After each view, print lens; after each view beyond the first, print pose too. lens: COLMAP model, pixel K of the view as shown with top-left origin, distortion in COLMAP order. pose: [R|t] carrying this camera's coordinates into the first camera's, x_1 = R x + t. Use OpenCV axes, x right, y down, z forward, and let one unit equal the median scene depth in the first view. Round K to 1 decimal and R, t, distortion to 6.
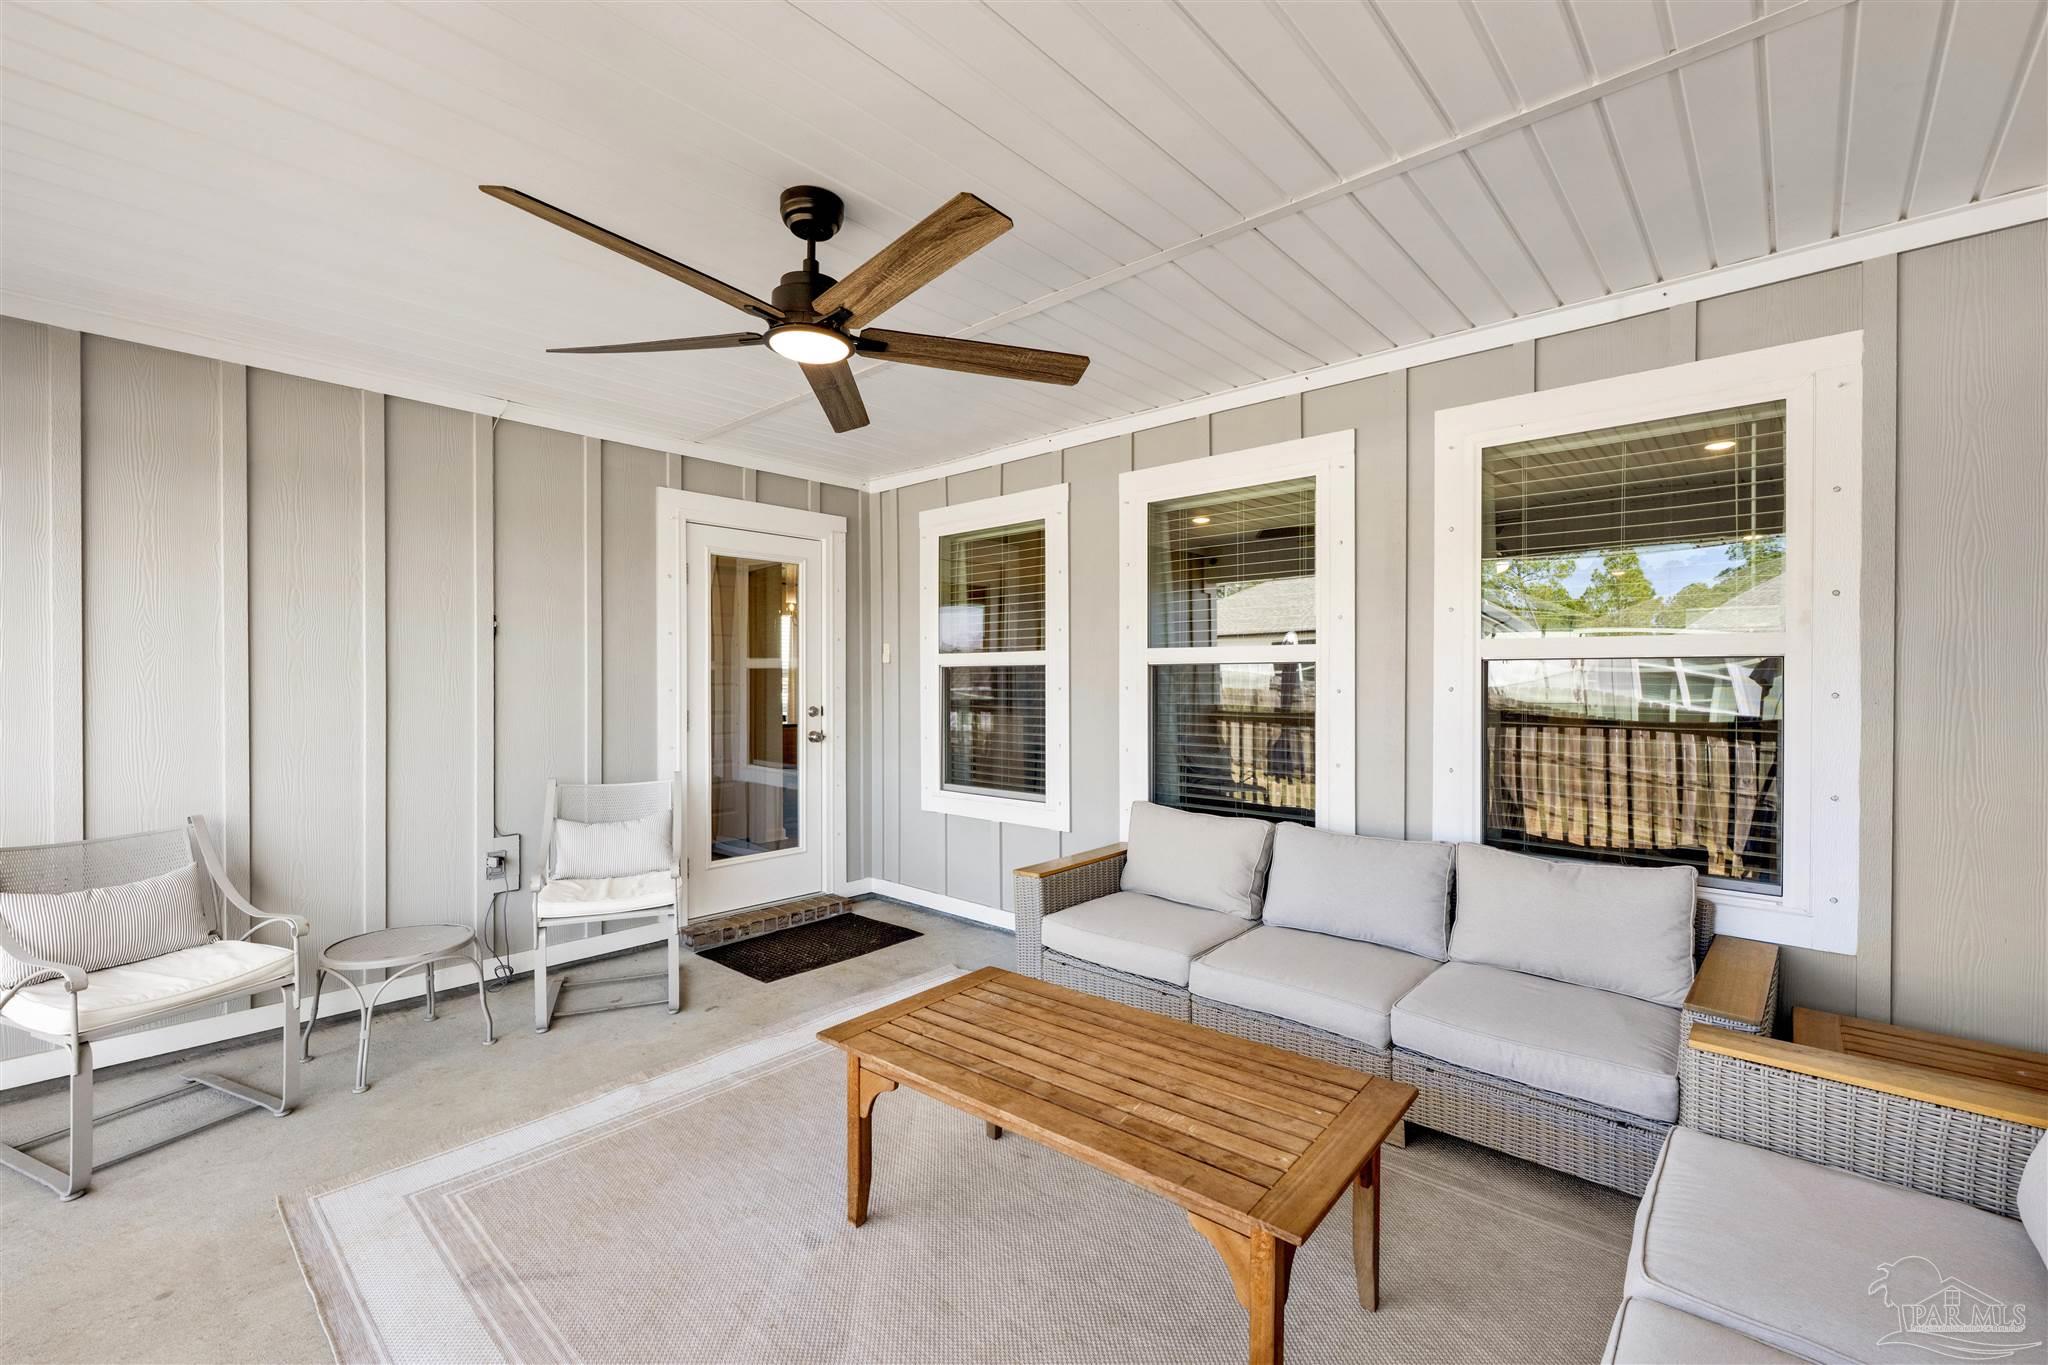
lens RADIAL K [[882.5, 0, 1024.0], [0, 882.5, 682.5], [0, 0, 1]] dist [0.001474, 0.000081]
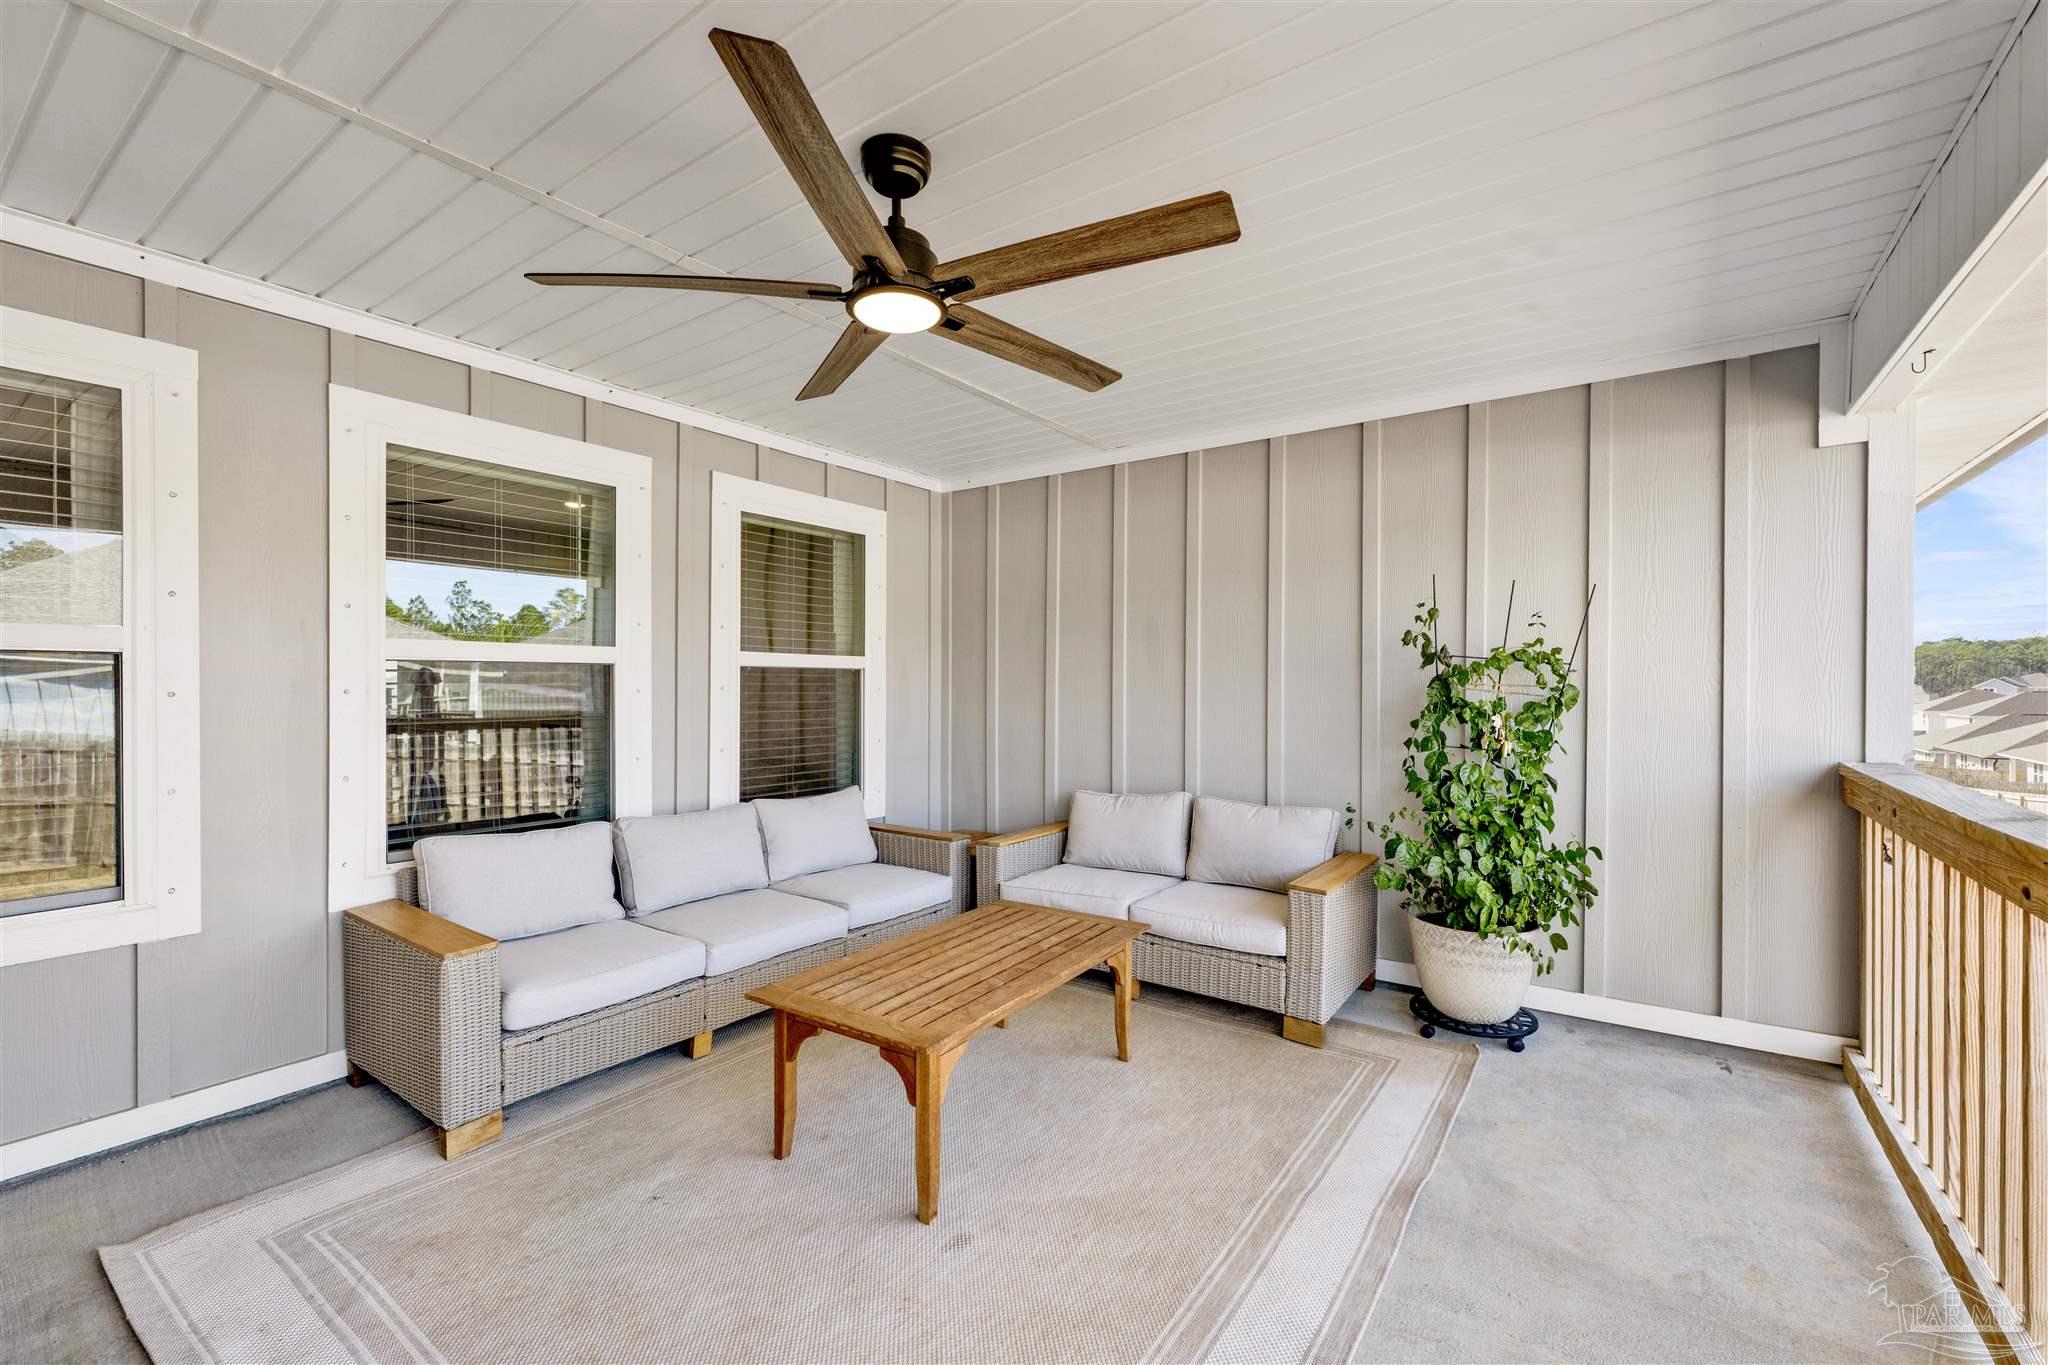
lens RADIAL K [[845.3, 0, 1024.0], [0, 845.3, 682.5], [0, 0, 1]] dist [-0.001774, -0.000259]
pose [[-0.122742, 0.003281, 0.992433, -0.978548], [0.000580, 0.999995, -0.003234, 0.002848], [-0.992438, 0.000179, -0.122743, 0.852513]]
